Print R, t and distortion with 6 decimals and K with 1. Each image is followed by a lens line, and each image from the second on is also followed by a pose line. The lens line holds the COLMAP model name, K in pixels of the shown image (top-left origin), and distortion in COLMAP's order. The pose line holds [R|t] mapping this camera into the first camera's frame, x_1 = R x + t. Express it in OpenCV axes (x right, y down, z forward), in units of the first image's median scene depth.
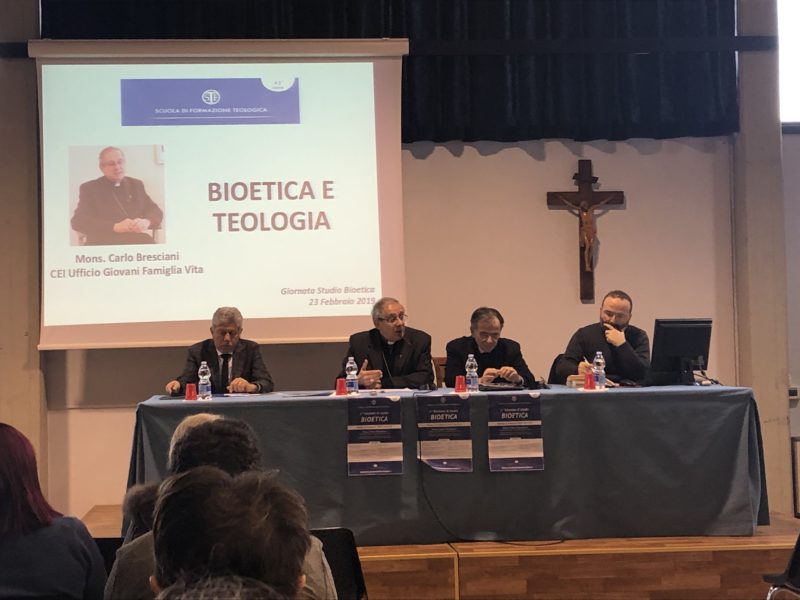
lens RADIAL K [[1494.0, 0, 400.0], [0, 1494.0, 300.0], [0, 0, 1]] dist [0.559053, -4.092597]
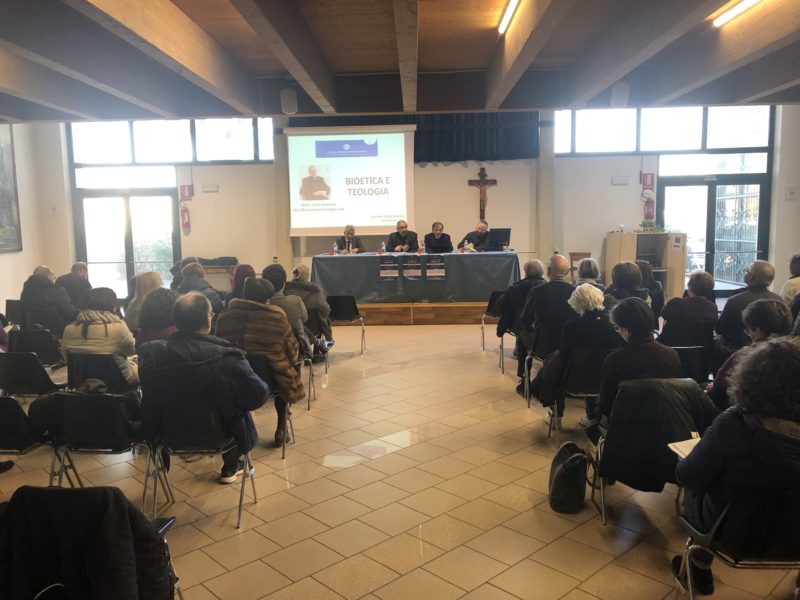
lens RADIAL K [[655.7, 0, 400.0], [0, 655.7, 300.0], [0, 0, 1]] dist [0.085886, -0.163310]
pose [[0.992057, 0.018847, -0.124370, 0.131988], [-0.001265, 0.990158, 0.139951, -0.023364], [0.125783, -0.138682, 0.982317, -0.234719]]
